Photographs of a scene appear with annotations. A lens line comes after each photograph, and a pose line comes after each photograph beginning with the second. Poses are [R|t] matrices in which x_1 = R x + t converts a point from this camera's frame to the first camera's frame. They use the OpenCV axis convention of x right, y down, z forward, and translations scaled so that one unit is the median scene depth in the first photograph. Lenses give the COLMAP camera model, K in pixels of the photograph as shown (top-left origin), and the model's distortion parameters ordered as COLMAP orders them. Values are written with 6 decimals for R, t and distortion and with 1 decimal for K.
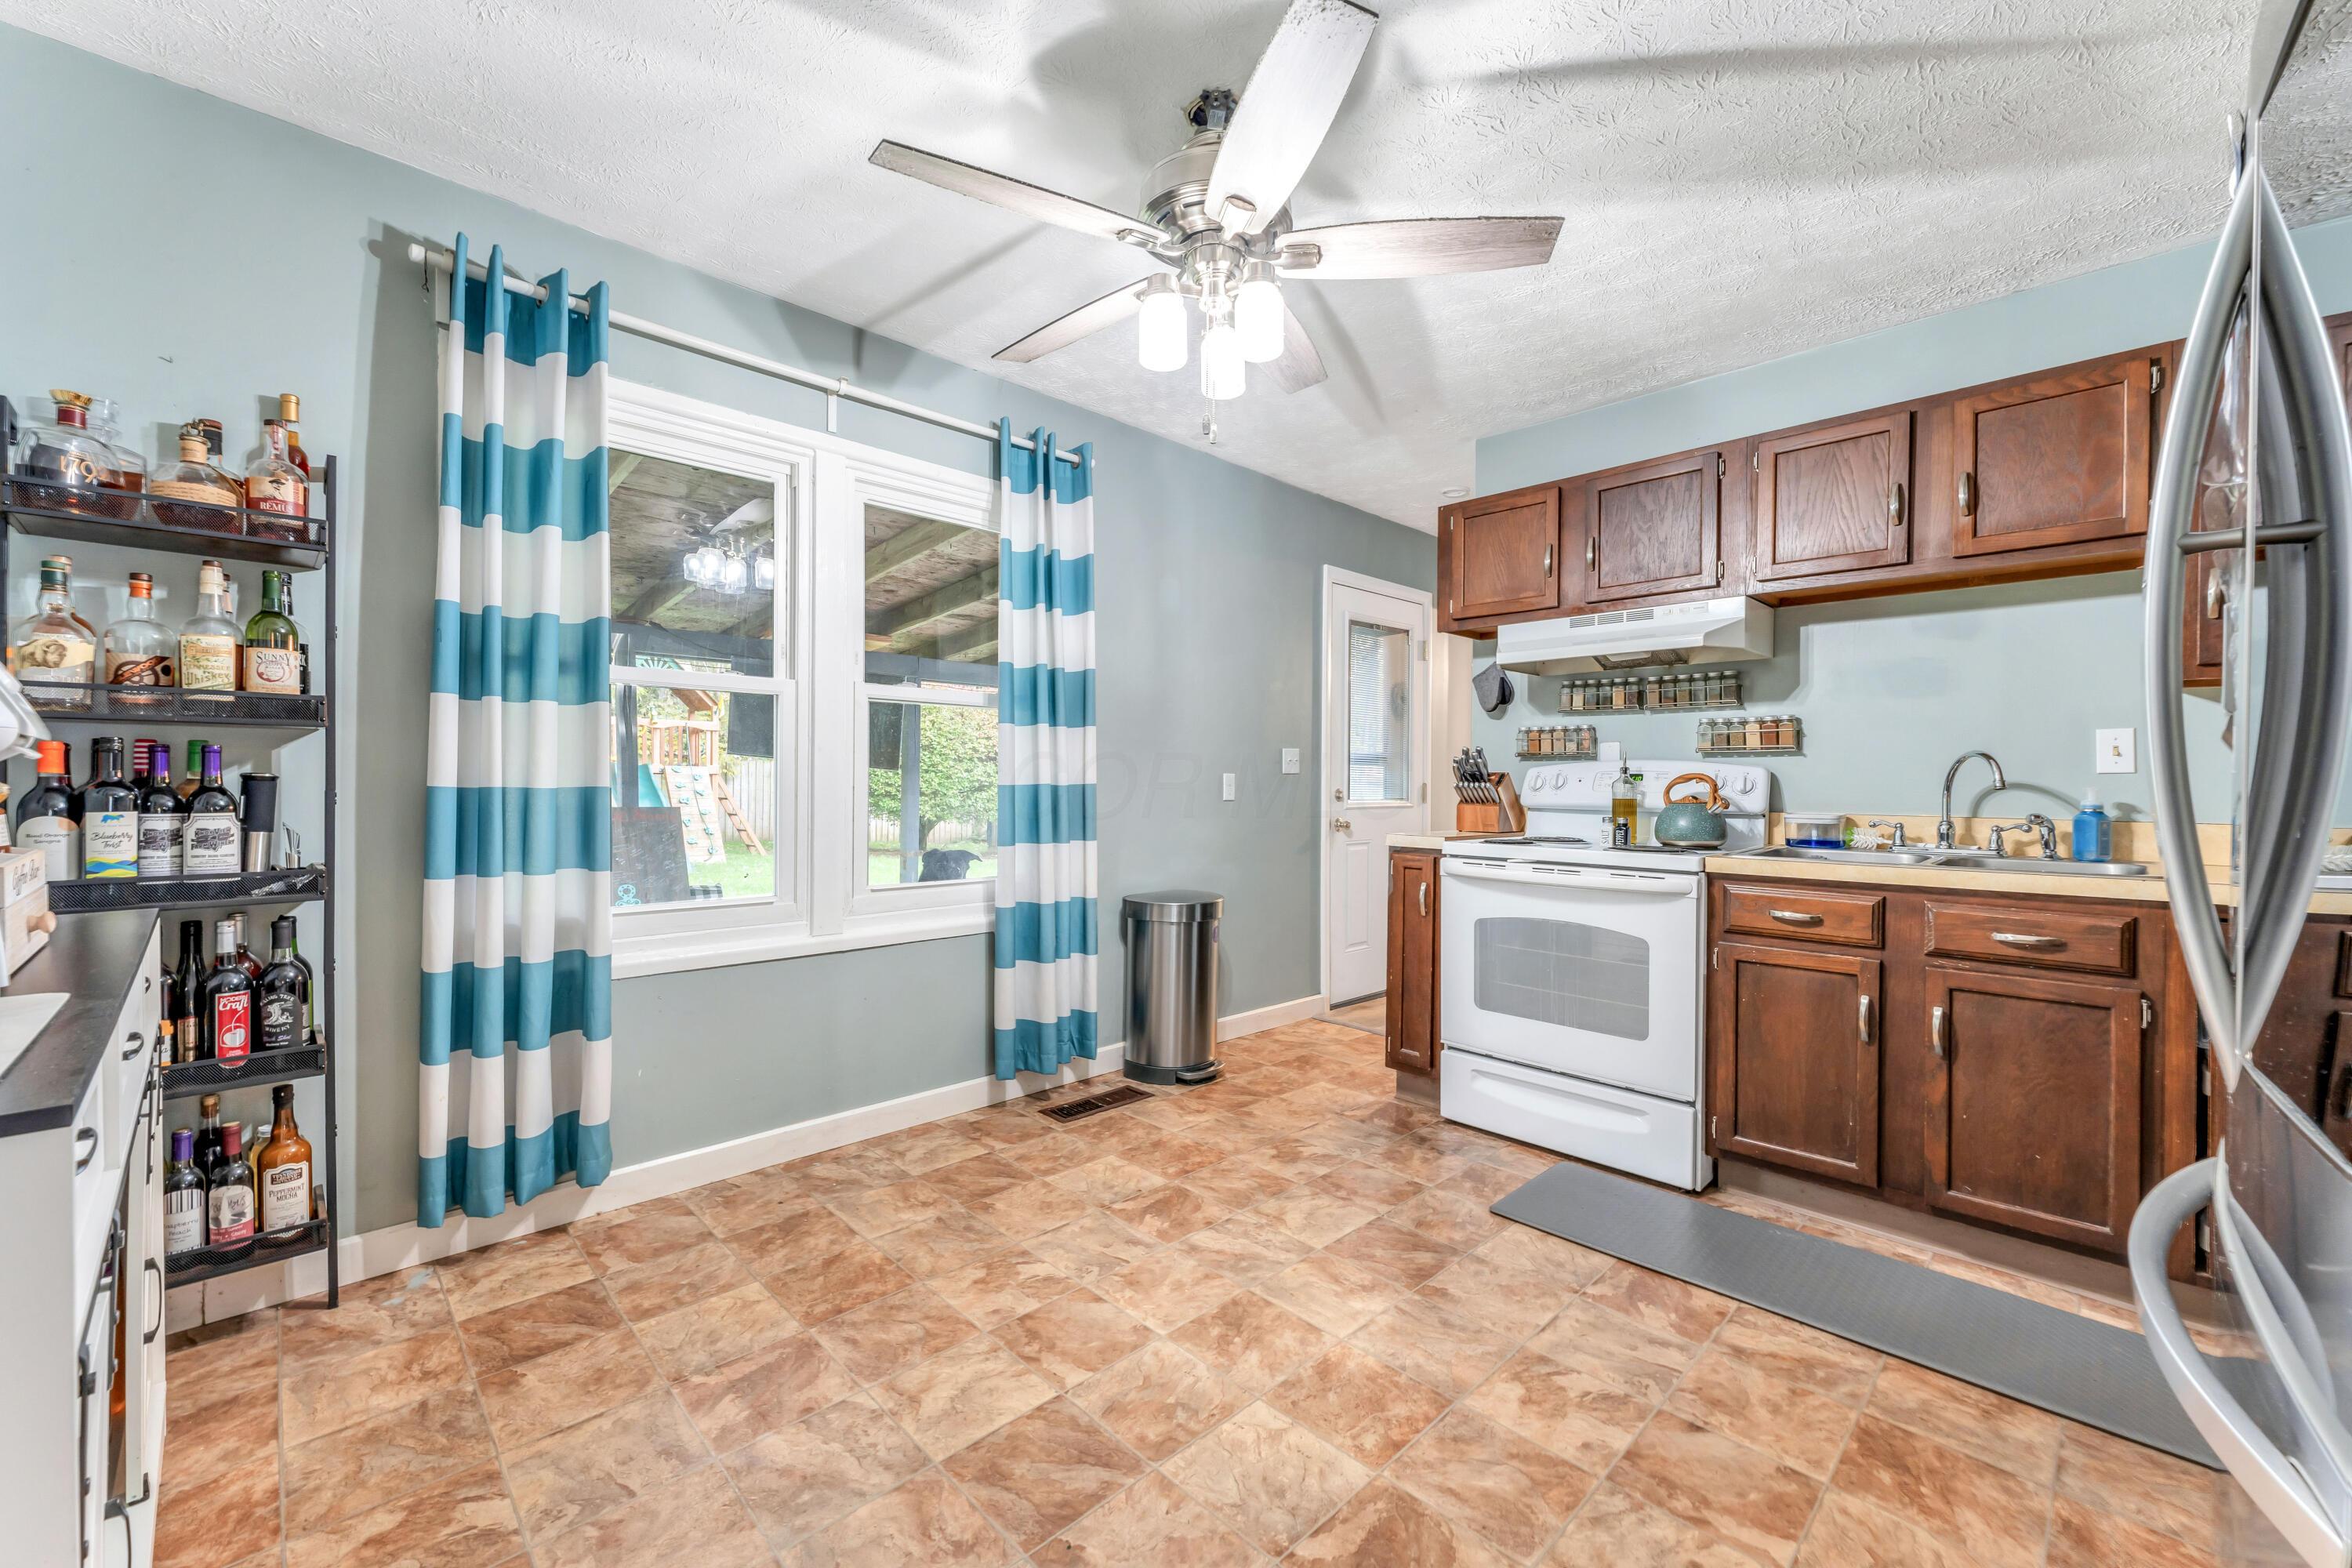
lens RADIAL K [[934.0, 0, 1178.1], [0, 934.0, 788.1], [0, 0, 1]] dist [0.002435, 0.000390]
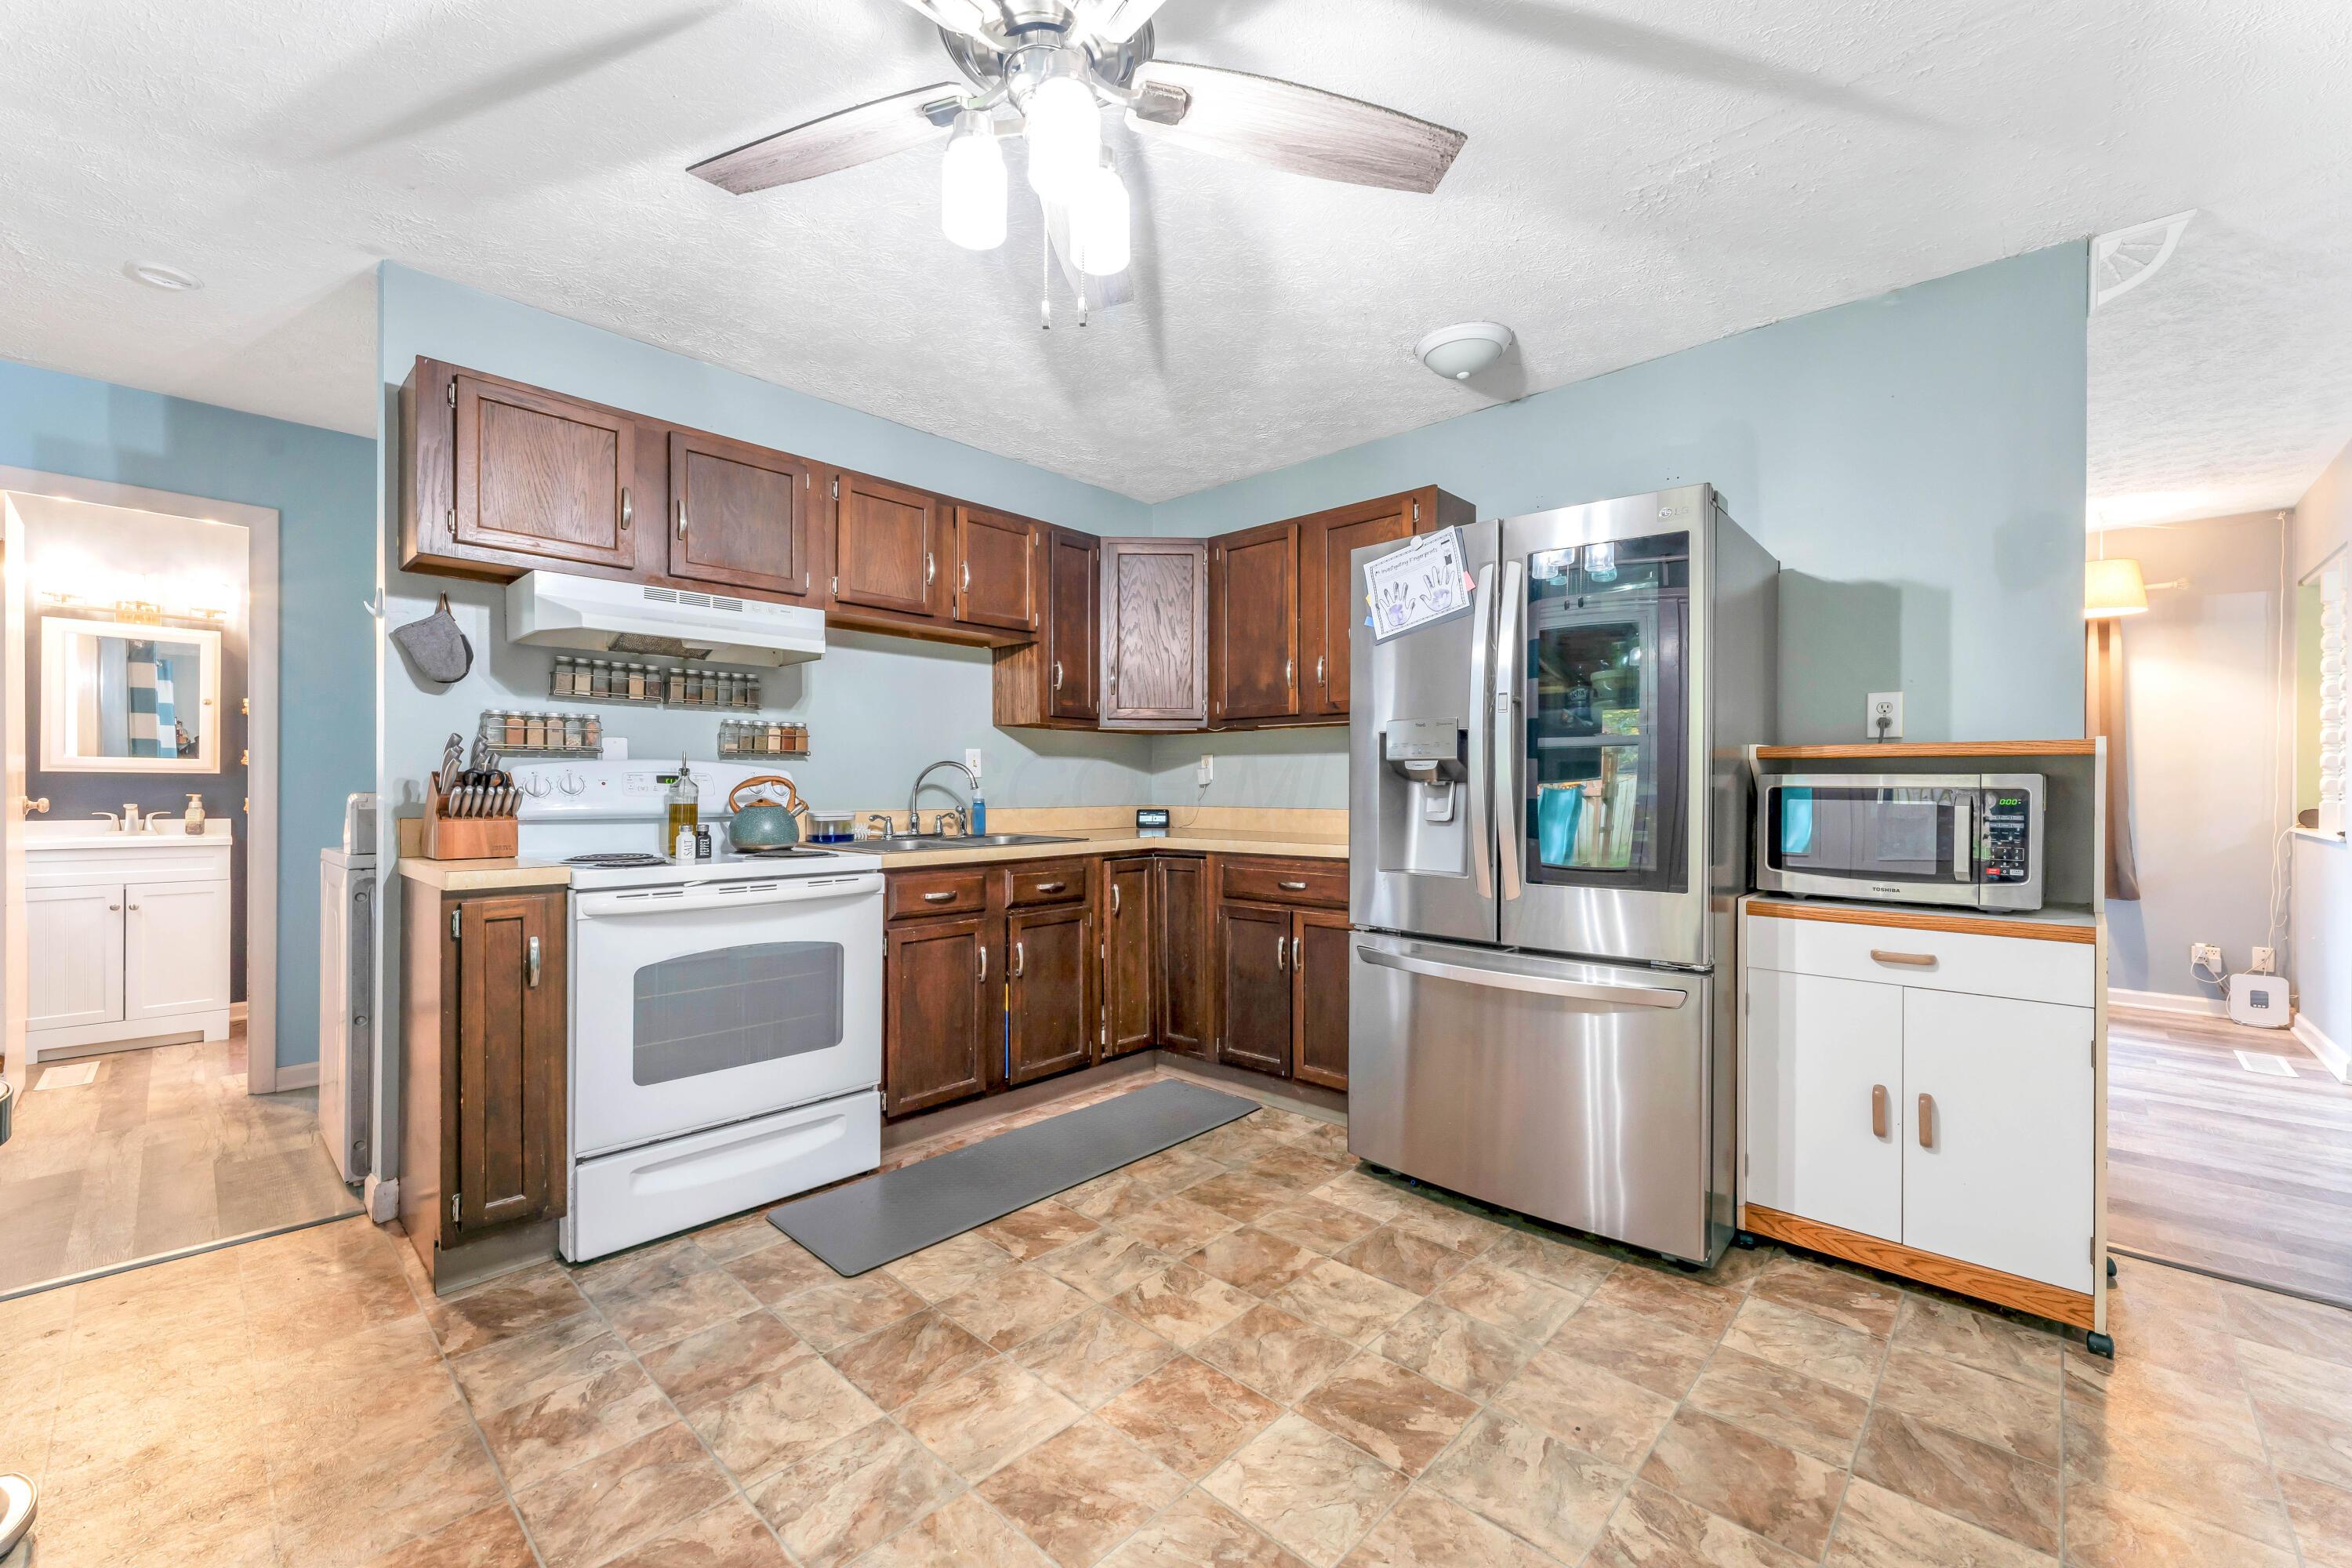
lens RADIAL K [[934.0, 0, 1178.1], [0, 934.0, 788.1], [0, 0, 1]] dist [0.002435, 0.000390]
pose [[-0.042085, -0.009507, 0.999069, -0.594753], [0.005302, 0.999939, 0.009738, -0.013479], [-0.999100, 0.005707, -0.042032, 0.786246]]
